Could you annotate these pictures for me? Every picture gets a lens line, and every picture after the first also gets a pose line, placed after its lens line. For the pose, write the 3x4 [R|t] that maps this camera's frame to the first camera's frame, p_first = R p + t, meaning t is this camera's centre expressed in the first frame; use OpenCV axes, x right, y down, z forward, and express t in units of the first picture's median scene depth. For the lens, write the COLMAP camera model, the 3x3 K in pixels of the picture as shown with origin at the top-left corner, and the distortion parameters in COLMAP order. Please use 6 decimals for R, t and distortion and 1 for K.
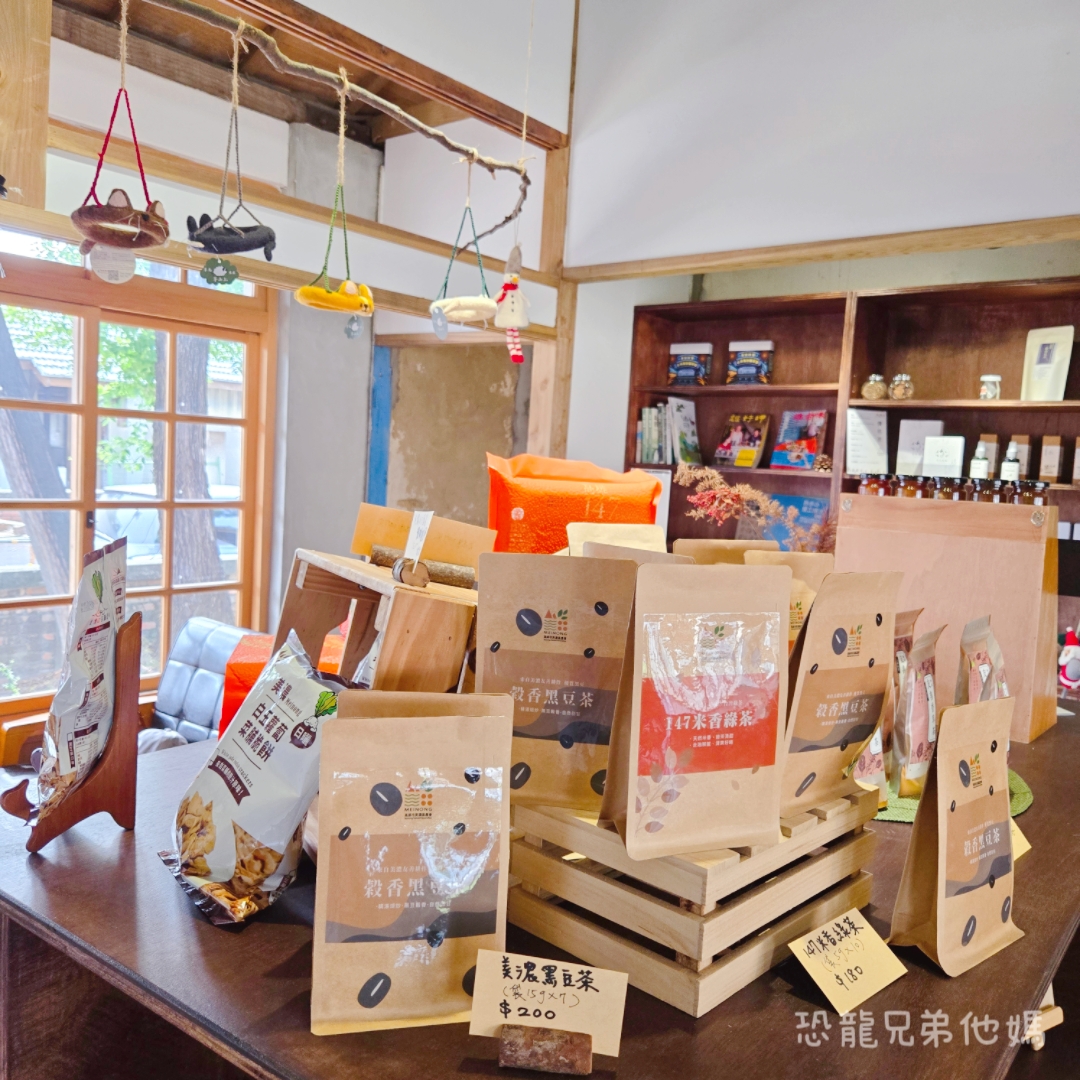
lens RADIAL K [[955.4, 0, 540.0], [0, 955.4, 540.0], [0, 0, 1]] dist [0.068730, -0.071295]
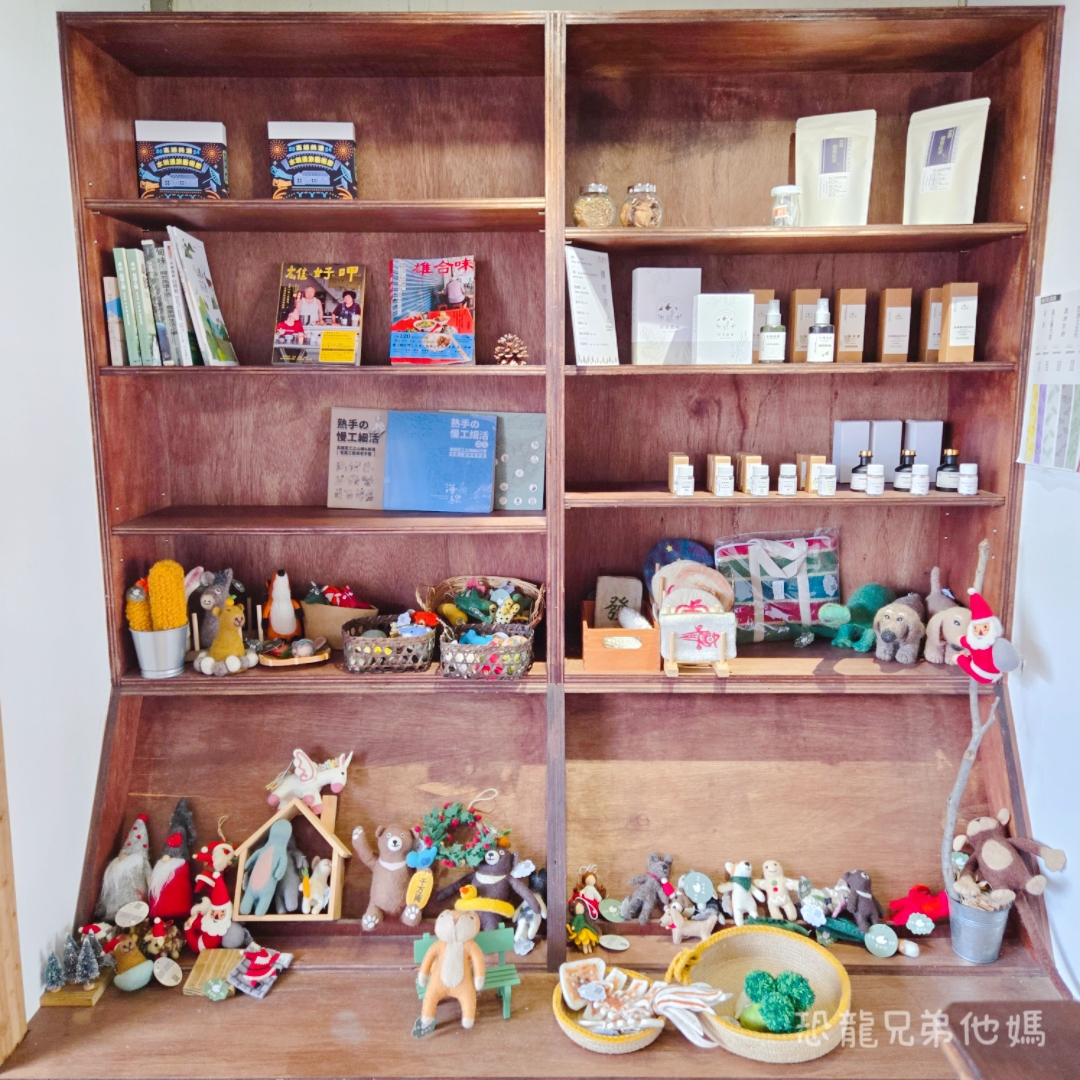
lens RADIAL K [[955.4, 0, 540.0], [0, 955.4, 540.0], [0, 0, 1]] dist [0.068730, -0.071295]
pose [[0.782382, -0.163298, 0.601009, -0.038128], [0.099195, 0.985368, 0.138600, -0.042303], [-0.614848, -0.048821, 0.787133, 0.497264]]
